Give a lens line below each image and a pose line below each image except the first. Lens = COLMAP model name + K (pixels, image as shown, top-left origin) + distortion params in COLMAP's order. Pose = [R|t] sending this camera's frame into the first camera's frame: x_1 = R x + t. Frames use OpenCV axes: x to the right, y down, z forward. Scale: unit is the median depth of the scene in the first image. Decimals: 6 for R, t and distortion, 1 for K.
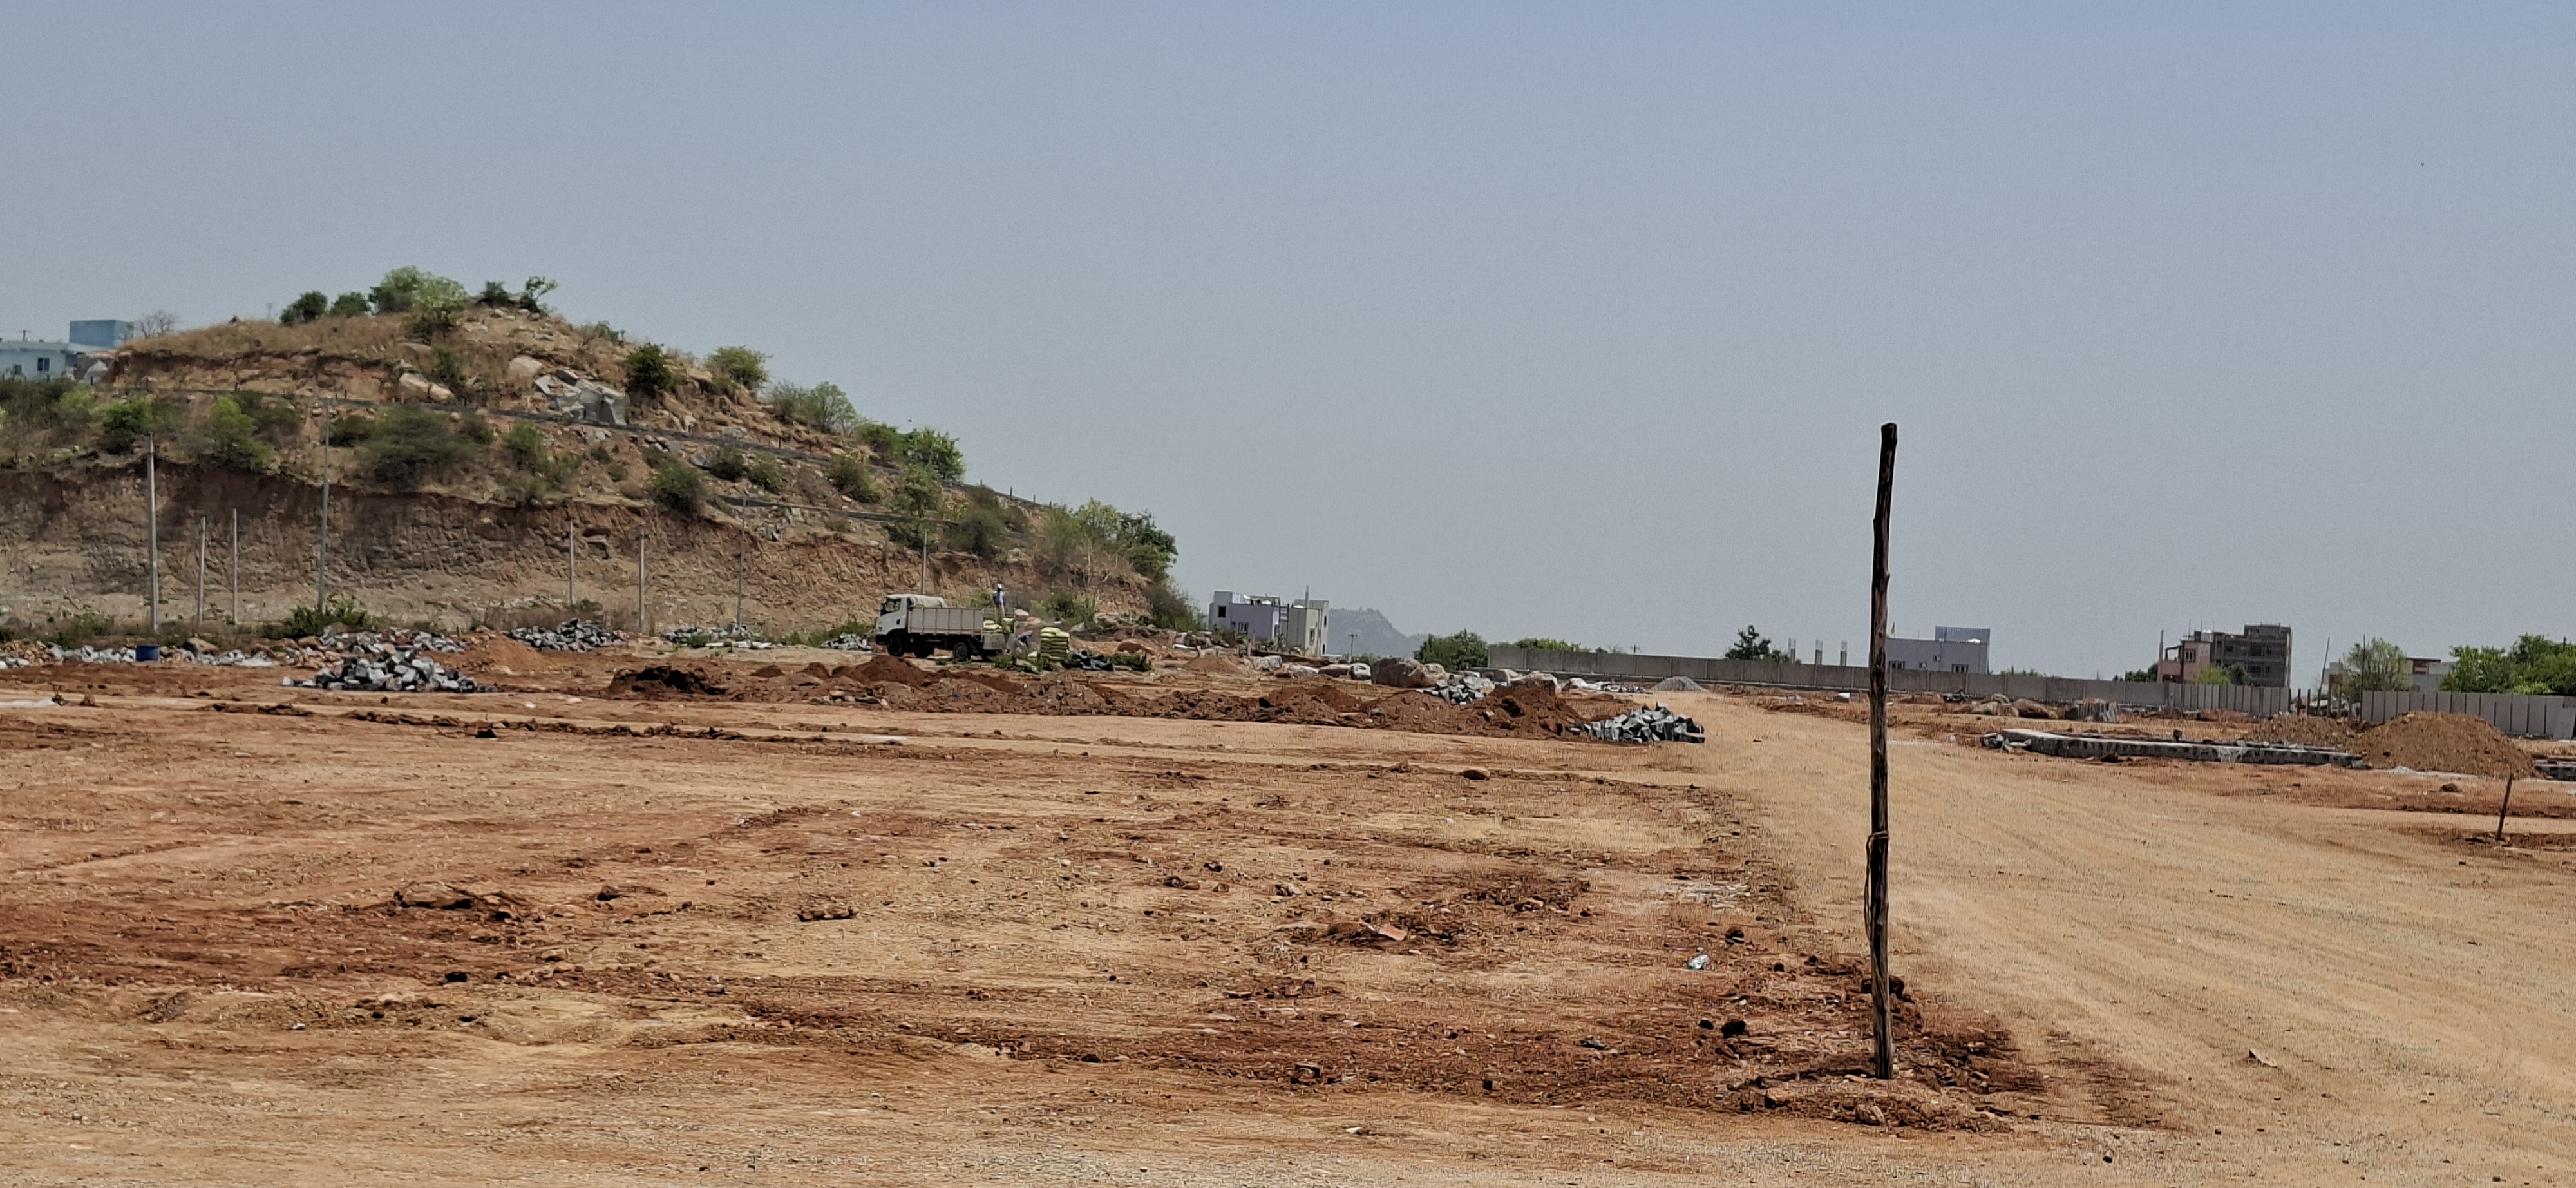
lens RADIAL K [[3508.7, 0, 1292.6], [0, 3508.7, 565.4], [0, 0, 1]] dist [0.119545, 0.000000]
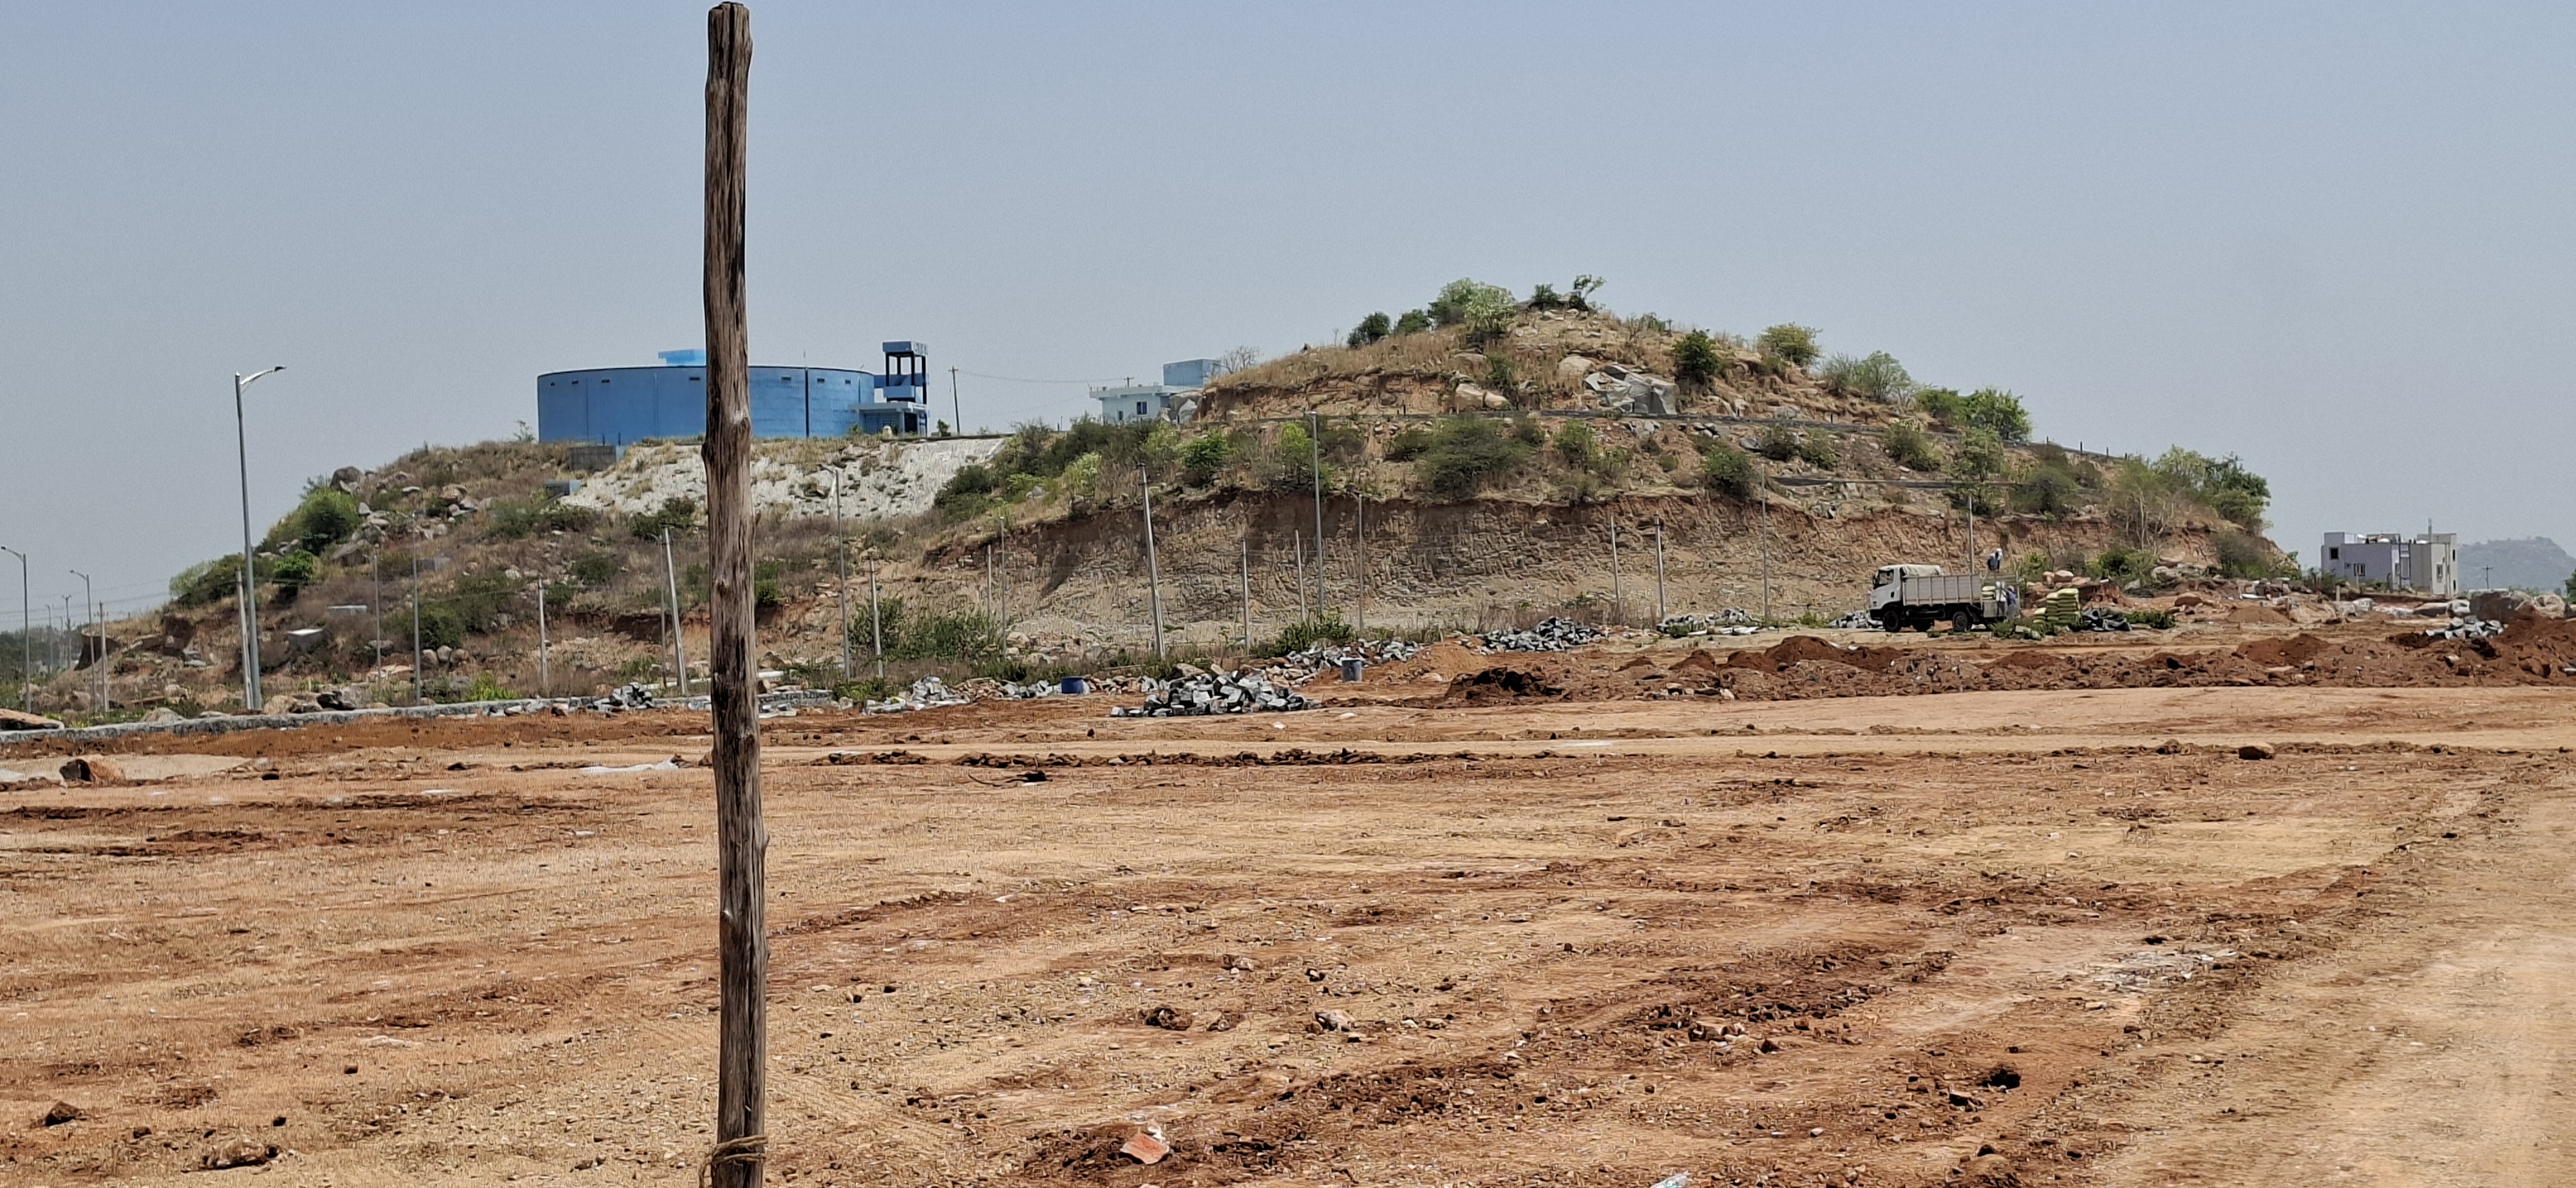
lens RADIAL K [[3508.7, 0, 1360.8], [0, 3508.7, 544.2], [0, 0, 1]] dist [0.119545, 0.000000]
pose [[0.952502, -0.079929, -0.293857, 0.031471], [0.080061, 0.996722, -0.011600, 0.002308], [0.293821, -0.012477, 0.955779, 0.062999]]
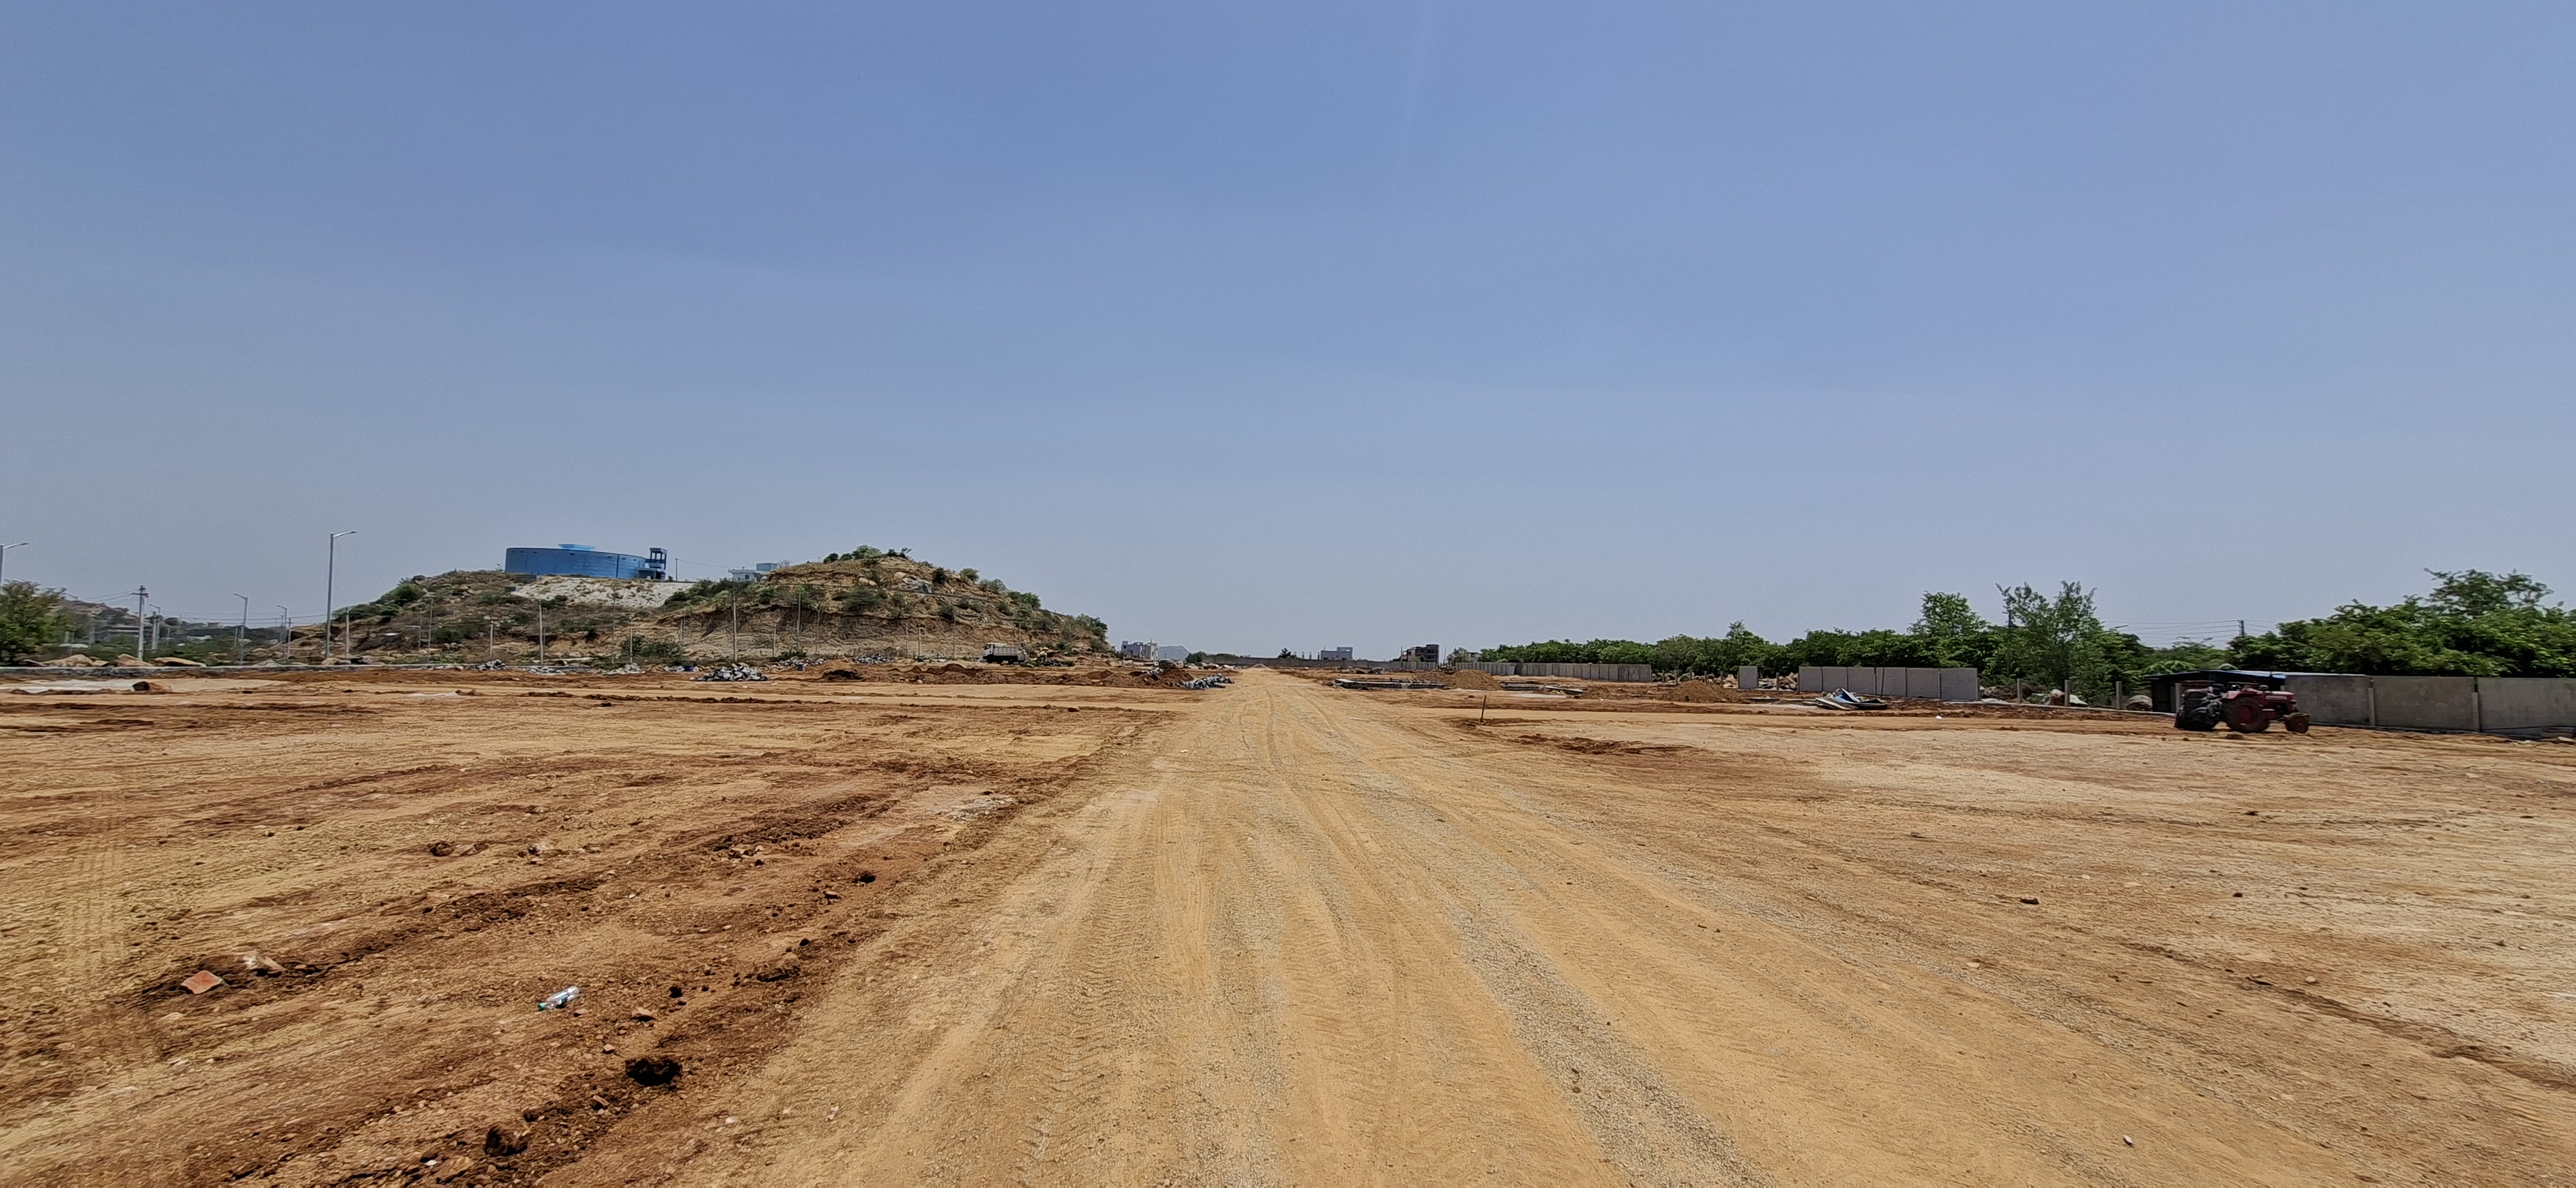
lens RADIAL K [[1015.7, 0, 1289.1], [0, 1015.7, 572.2], [0, 0, 1]] dist [-0.005503, 0.002431]
pose [[0.991695, -0.013399, 0.127915, 0.035681], [0.020852, 0.998150, -0.057105, 0.002961], [-0.126914, 0.059298, 0.990140, 0.093856]]
